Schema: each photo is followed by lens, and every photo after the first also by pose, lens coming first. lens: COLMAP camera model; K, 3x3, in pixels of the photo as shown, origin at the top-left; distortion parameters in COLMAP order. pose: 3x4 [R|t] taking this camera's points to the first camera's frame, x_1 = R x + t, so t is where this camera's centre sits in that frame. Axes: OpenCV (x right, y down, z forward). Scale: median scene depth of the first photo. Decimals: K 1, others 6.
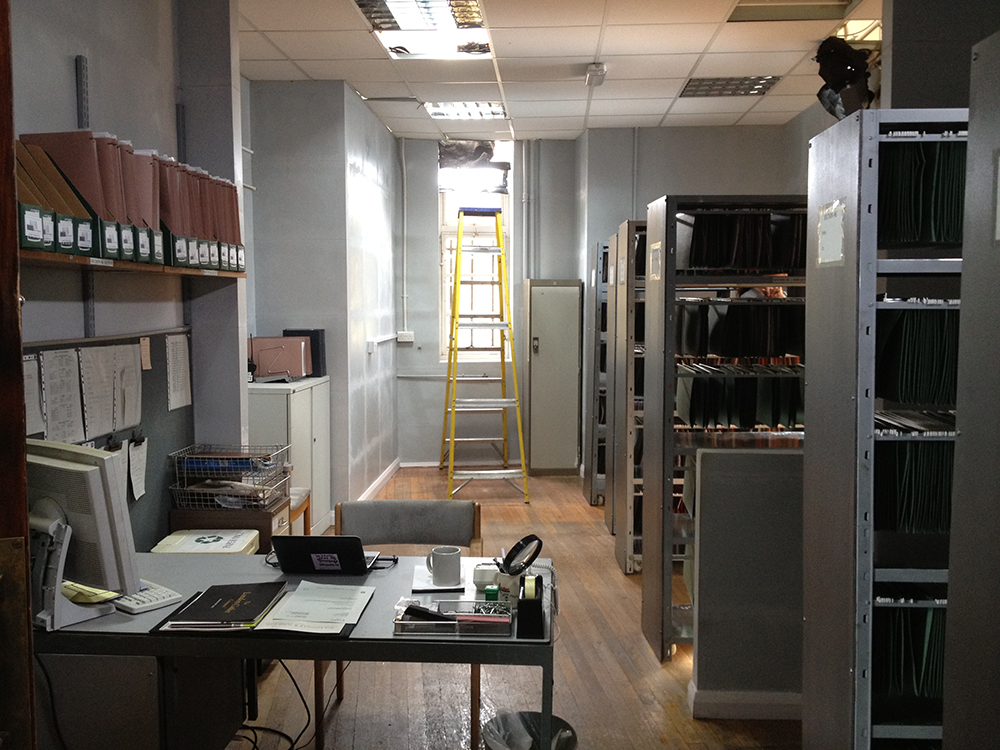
lens RADIAL K [[930.3, 0, 502.8], [0, 930.3, 370.8], [0, 0, 1]] dist [0.093507, -0.191310]
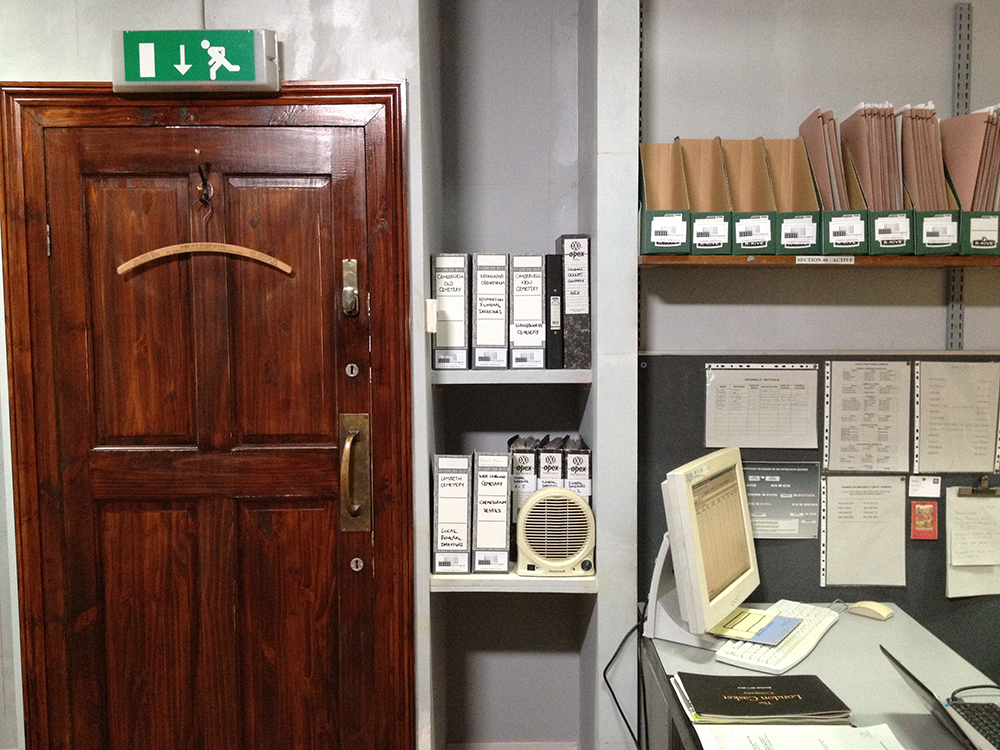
lens RADIAL K [[930.3, 0, 502.8], [0, 930.3, 370.8], [0, 0, 1]] dist [0.093507, -0.191310]
pose [[0.056768, 0.071003, -0.995859, 0.356398], [-0.074374, 0.994997, 0.066702, -0.043382], [0.995613, 0.070279, 0.061765, 0.567835]]
